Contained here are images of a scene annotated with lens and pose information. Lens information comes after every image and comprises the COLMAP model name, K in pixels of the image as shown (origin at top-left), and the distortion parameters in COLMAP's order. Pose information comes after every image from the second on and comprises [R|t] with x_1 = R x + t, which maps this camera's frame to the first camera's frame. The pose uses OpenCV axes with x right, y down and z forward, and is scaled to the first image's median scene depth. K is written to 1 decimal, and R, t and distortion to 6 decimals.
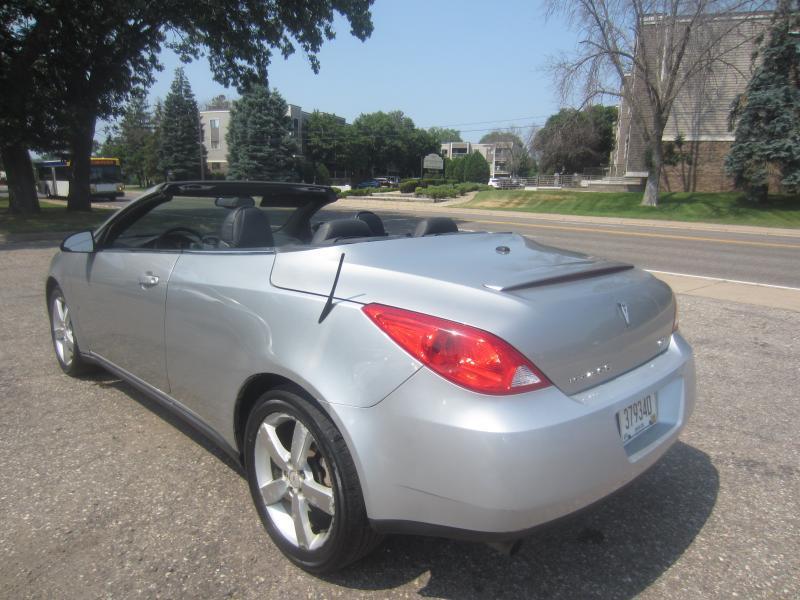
lens RADIAL K [[569.1, 0, 400.0], [0, 569.1, 300.0], [0, 0, 1]] dist [-0.021752, -0.000041]
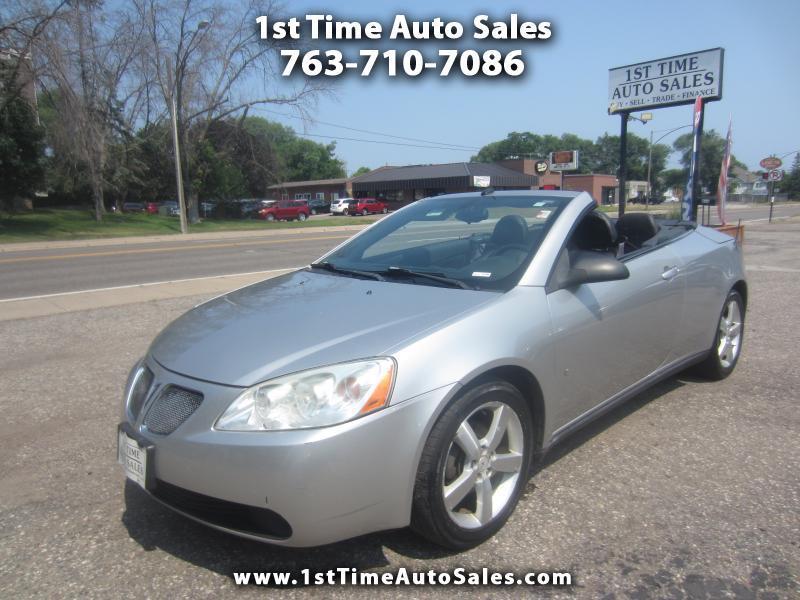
lens RADIAL K [[575.7, 0, 397.7], [0, 575.7, 303.3], [0, 0, 1]] dist [-0.024661, 0.004213]
pose [[0.020649, -0.198866, 0.979809, -0.210895], [0.224123, 0.955997, 0.189309, -0.041523], [-0.974342, 0.215689, 0.064311, 0.192522]]
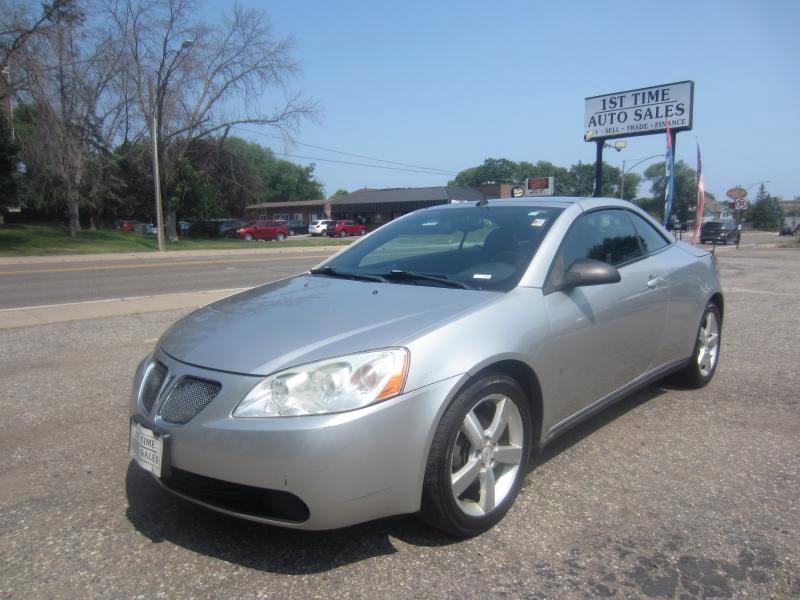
lens RADIAL K [[576.0, 0, 399.2], [0, 576.0, 303.9], [0, 0, 1]] dist [-0.024676, 0.007042]
pose [[-0.021690, -0.160415, 0.986811, -0.217084], [0.205351, 0.965283, 0.161429, -0.038987], [-0.978448, 0.206144, 0.012004, 0.199613]]
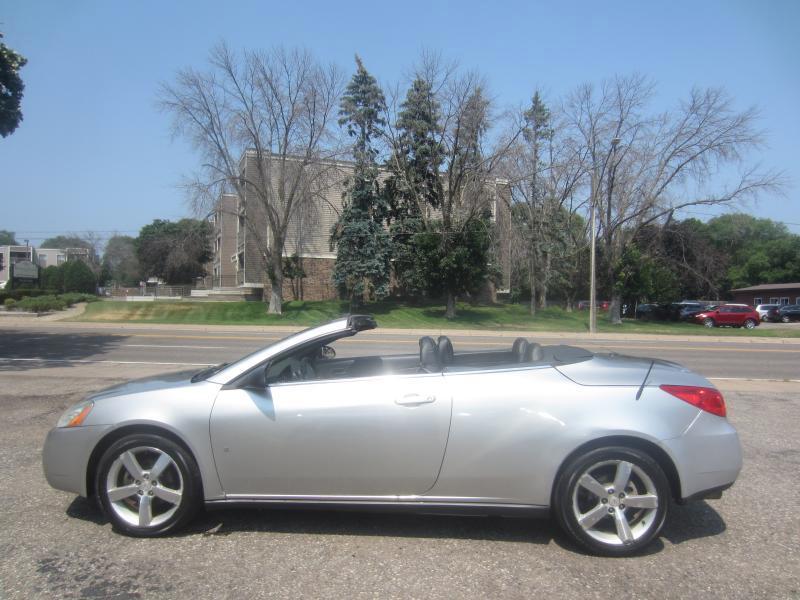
lens RADIAL K [[575.7, 0, 397.7], [0, 575.7, 303.3], [0, 0, 1]] dist [-0.024661, 0.004213]
pose [[0.748853, -0.014465, 0.662578, -0.167687], [0.133306, 0.982616, -0.129212, -0.010760], [-0.649191, 0.185087, 0.737763, 0.008637]]
